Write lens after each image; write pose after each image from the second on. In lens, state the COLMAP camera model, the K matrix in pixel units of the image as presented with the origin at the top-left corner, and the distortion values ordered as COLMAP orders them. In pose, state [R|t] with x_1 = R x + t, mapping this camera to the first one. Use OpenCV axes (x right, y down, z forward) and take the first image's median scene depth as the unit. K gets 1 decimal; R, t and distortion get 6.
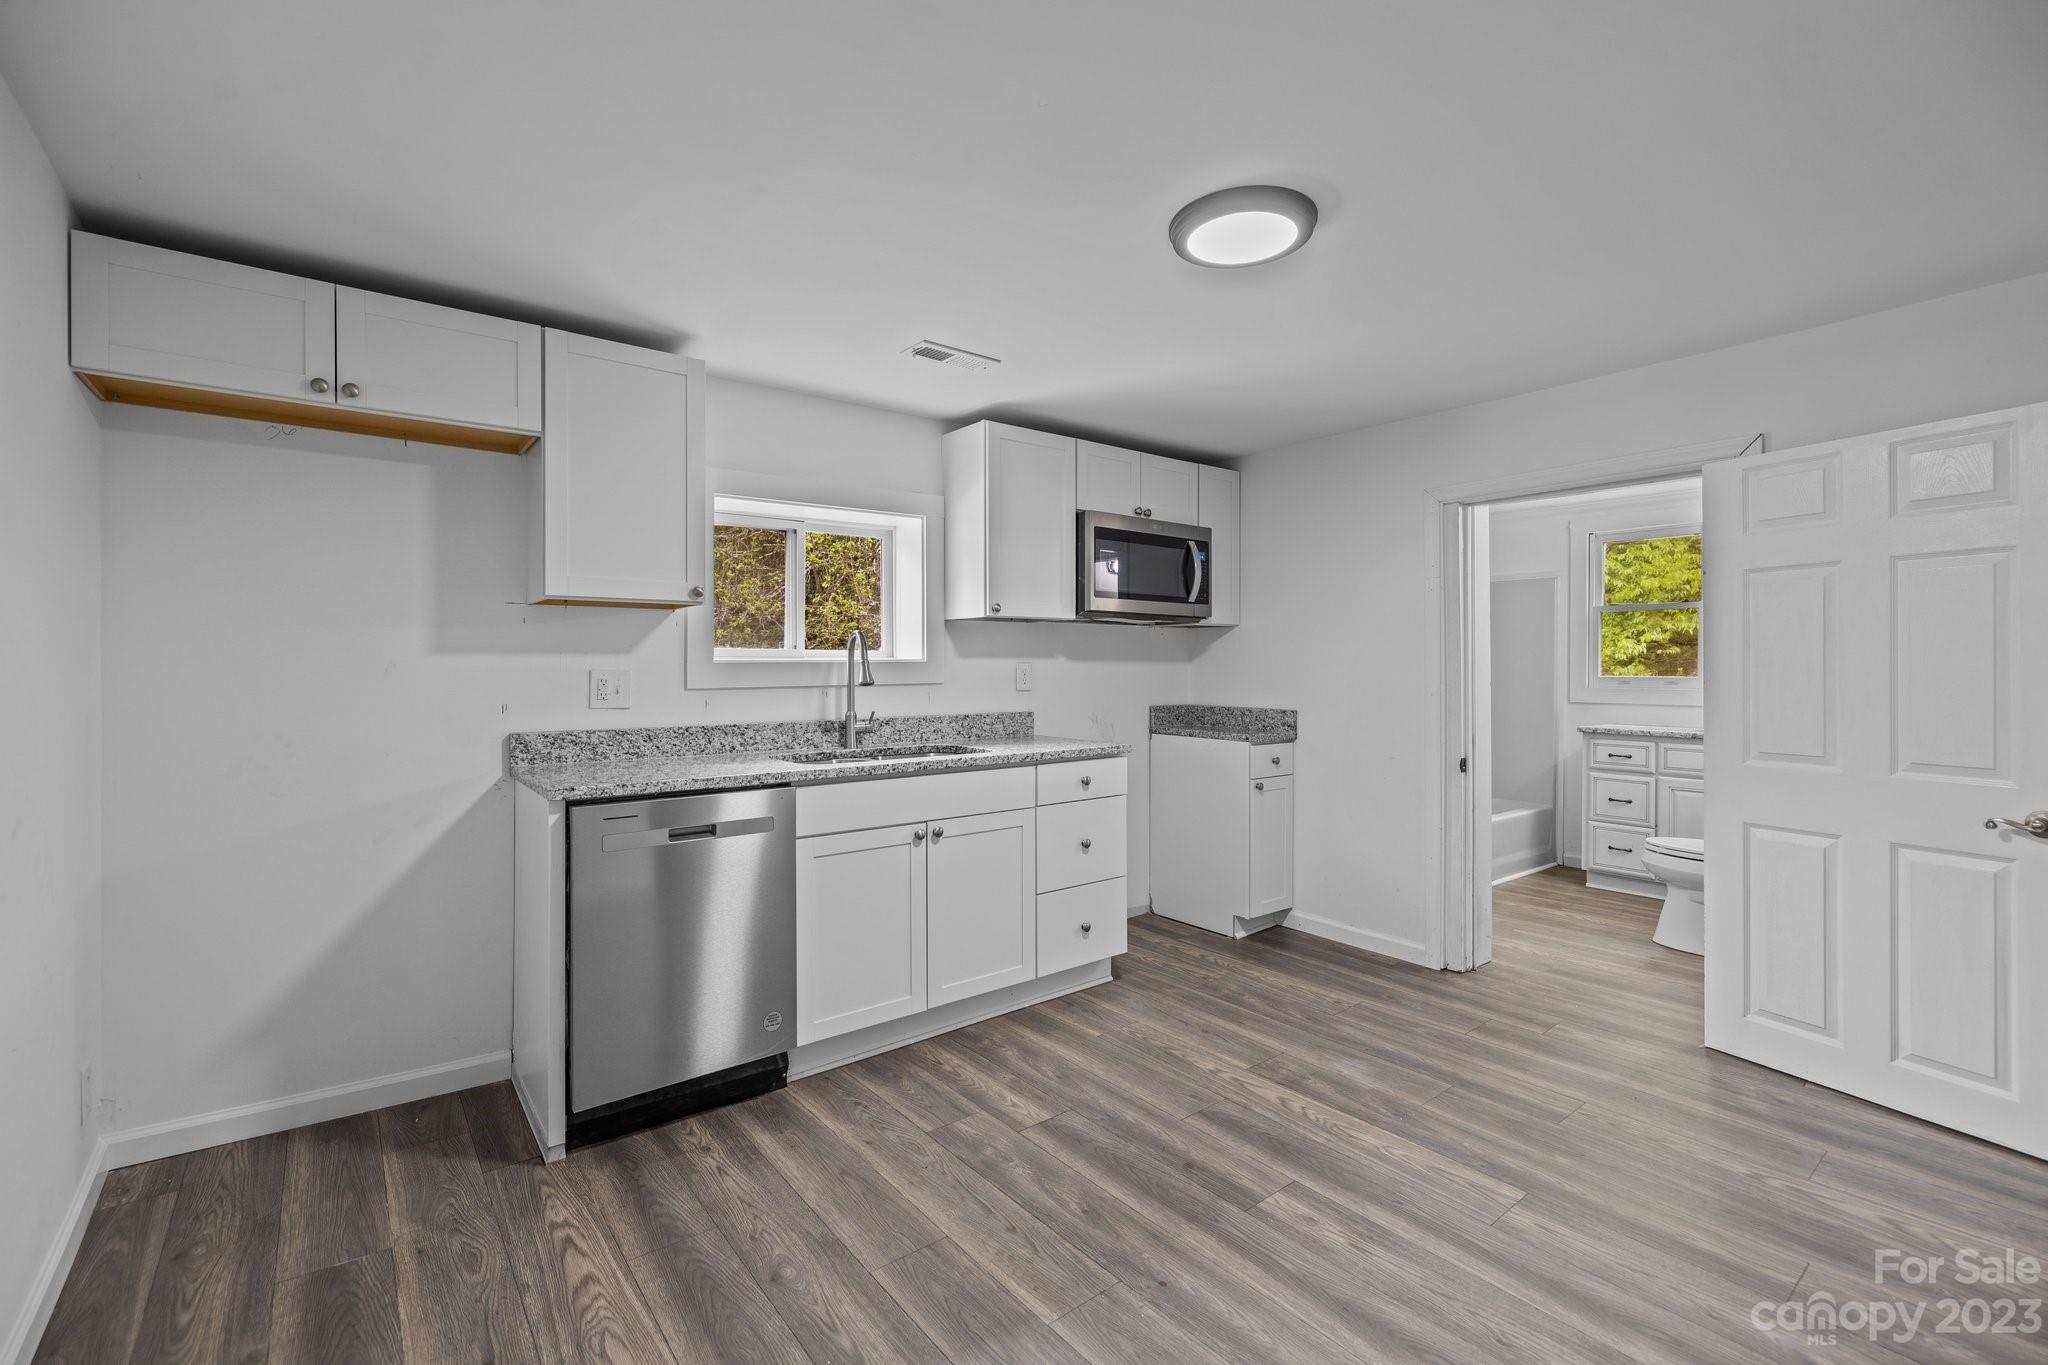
lens RADIAL K [[879.5, 0, 1038.2], [0, 879.5, 663.4], [0, 0, 1]] dist [-0.001734, -0.000117]
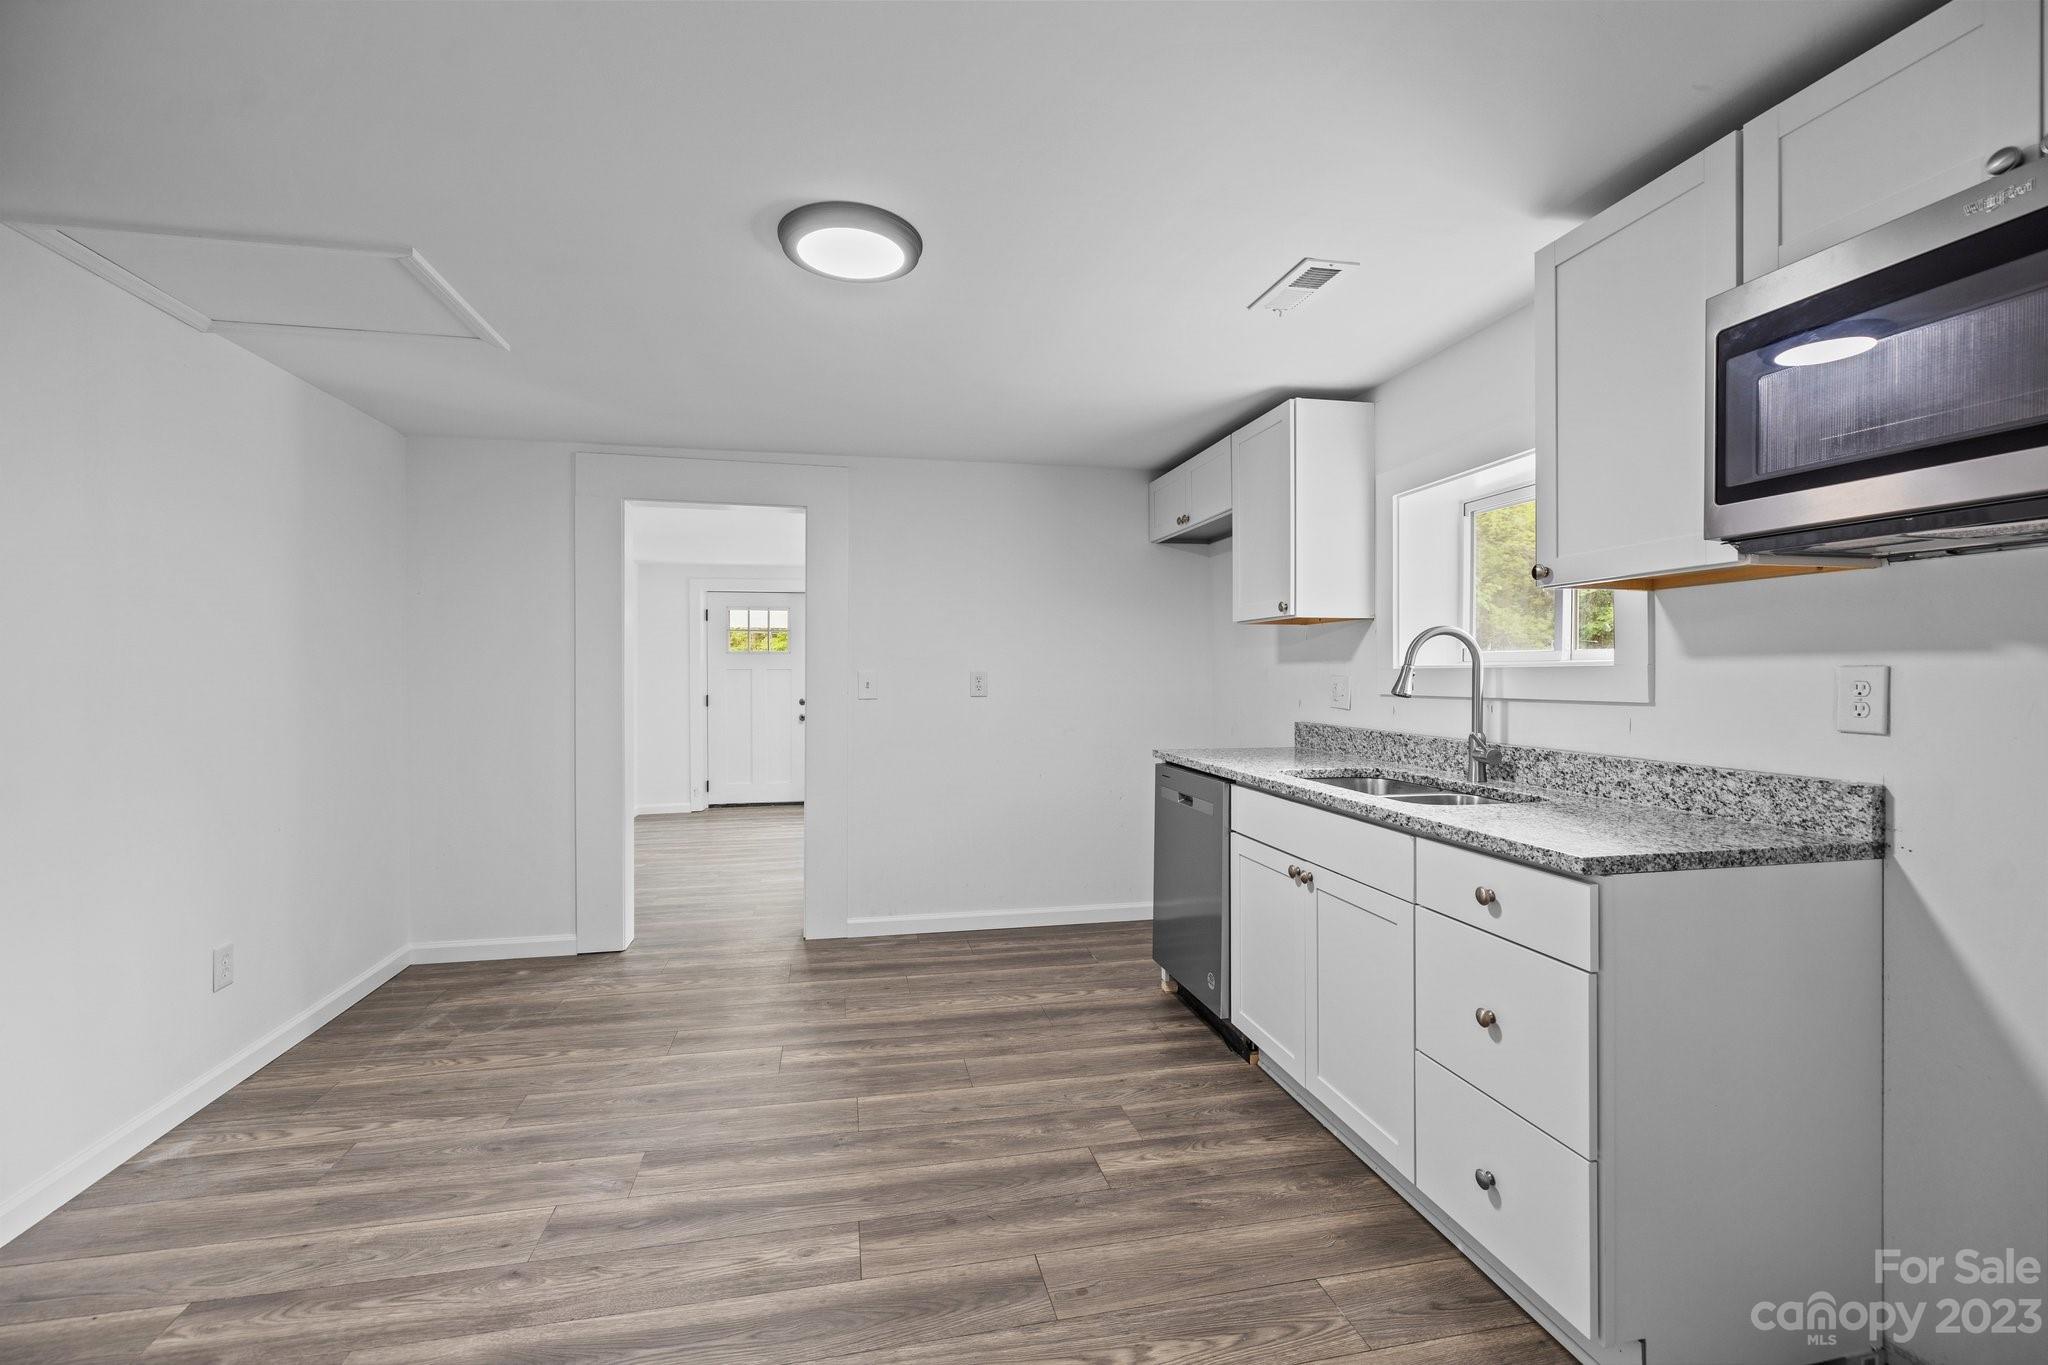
lens RADIAL K [[864.0, 0, 1015.9], [0, 864.0, 674.4], [0, 0, 1]] dist [-0.002382, -0.000089]
pose [[-0.452583, 0.004253, -0.891712, 0.743359], [0.003526, 0.999989, 0.002980, 0.001413], [0.891715, -0.001796, -0.452593, 1.163449]]
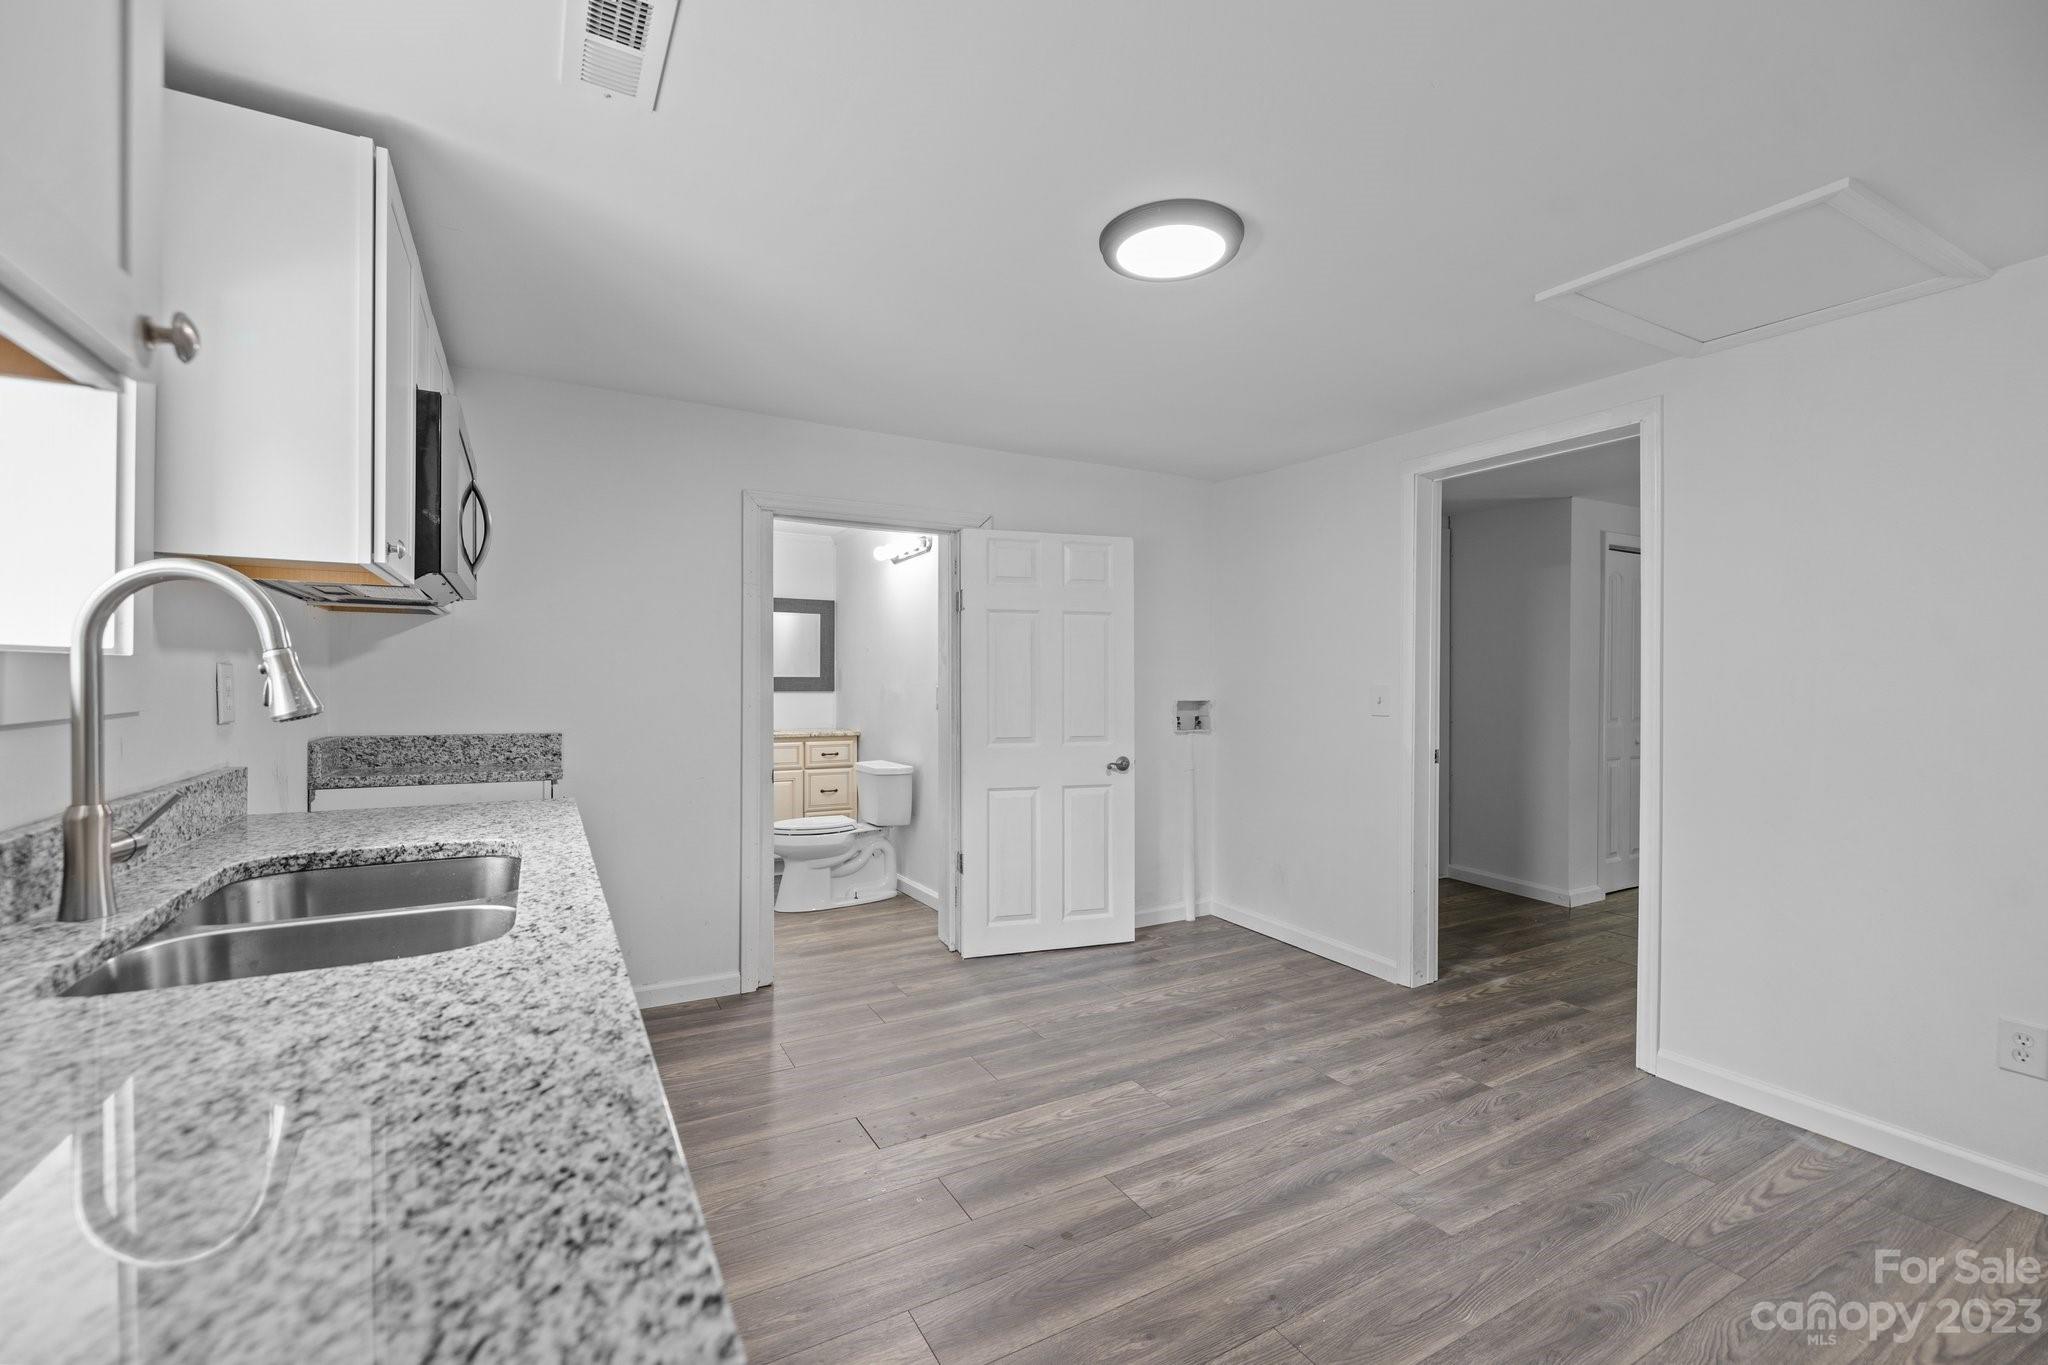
lens RADIAL K [[864.0, 0, 1015.9], [0, 864.0, 674.4], [0, 0, 1]] dist [-0.002382, -0.000089]
pose [[0.168506, 0.007612, 0.985671, -0.559767], [-0.008207, 0.999946, -0.006319, 0.005769], [-0.985666, -0.007025, 0.168559, 0.719831]]
